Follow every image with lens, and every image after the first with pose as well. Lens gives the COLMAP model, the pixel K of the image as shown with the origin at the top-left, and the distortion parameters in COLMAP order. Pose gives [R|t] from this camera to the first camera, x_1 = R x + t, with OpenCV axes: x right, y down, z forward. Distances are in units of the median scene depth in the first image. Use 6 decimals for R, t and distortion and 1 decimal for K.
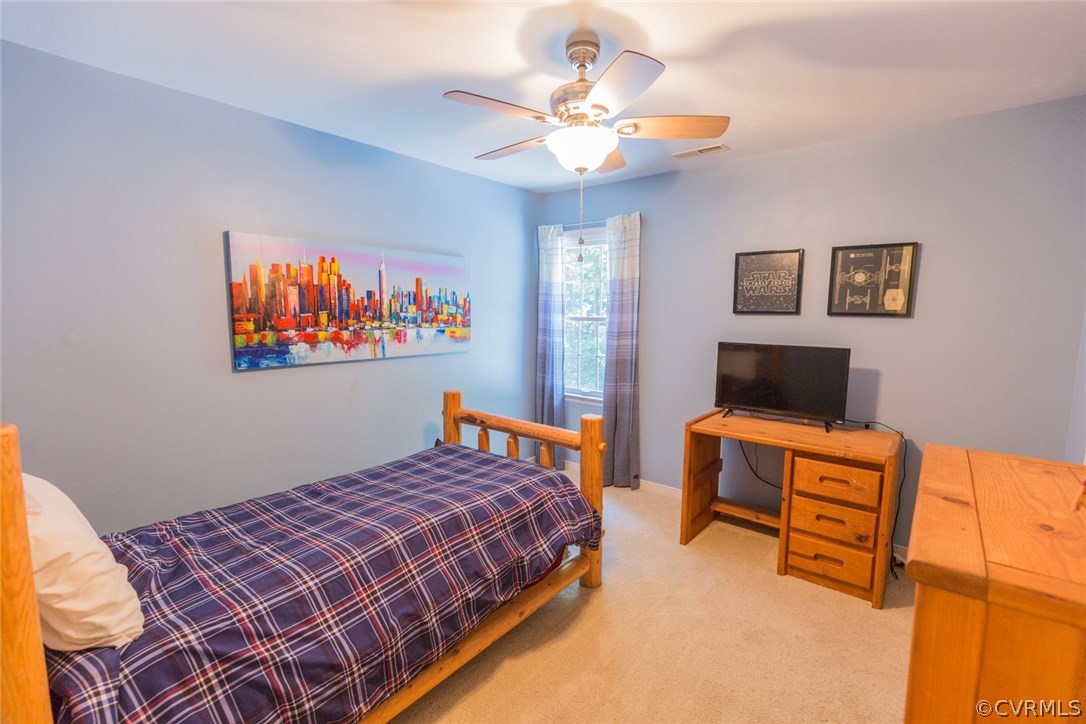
lens RADIAL K [[493.2, 0, 548.6], [0, 493.2, 363.4], [0, 0, 1]] dist [0.010342, -0.001207]
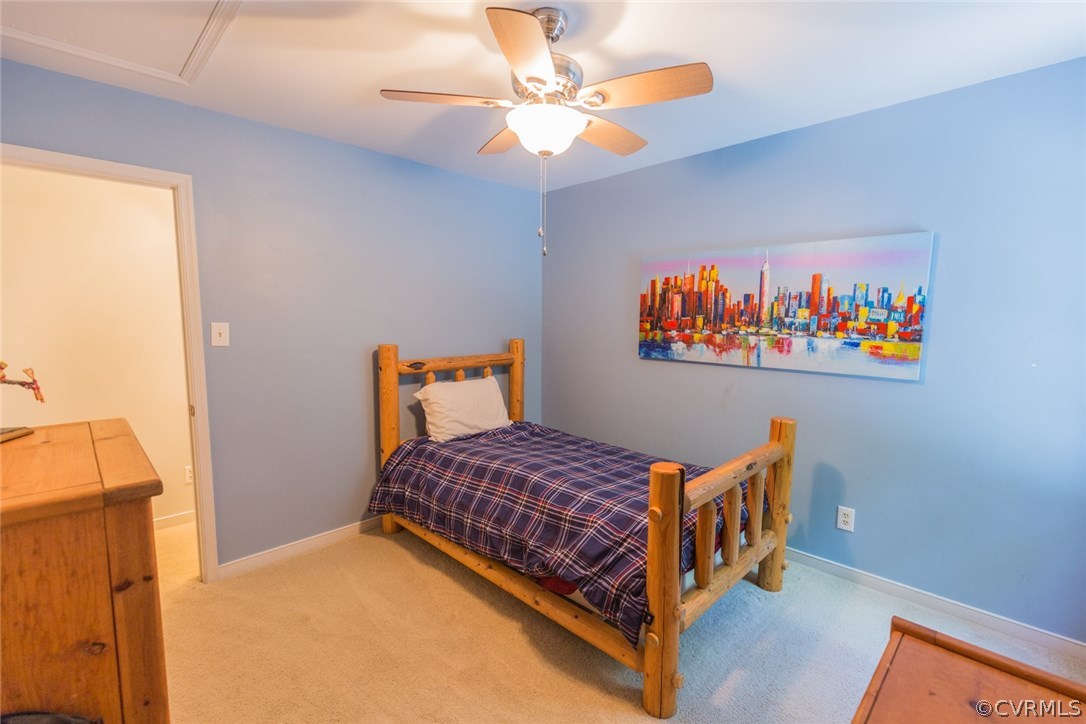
lens RADIAL K [[493.2, 0, 548.3], [0, 493.2, 366.2], [0, 0, 1]] dist [0.010342, -0.001207]
pose [[-0.126057, 0.096493, -0.987319, 0.627589], [-0.119625, 0.986517, 0.111688, -0.069342], [0.984784, 0.132187, -0.112815, 0.735067]]
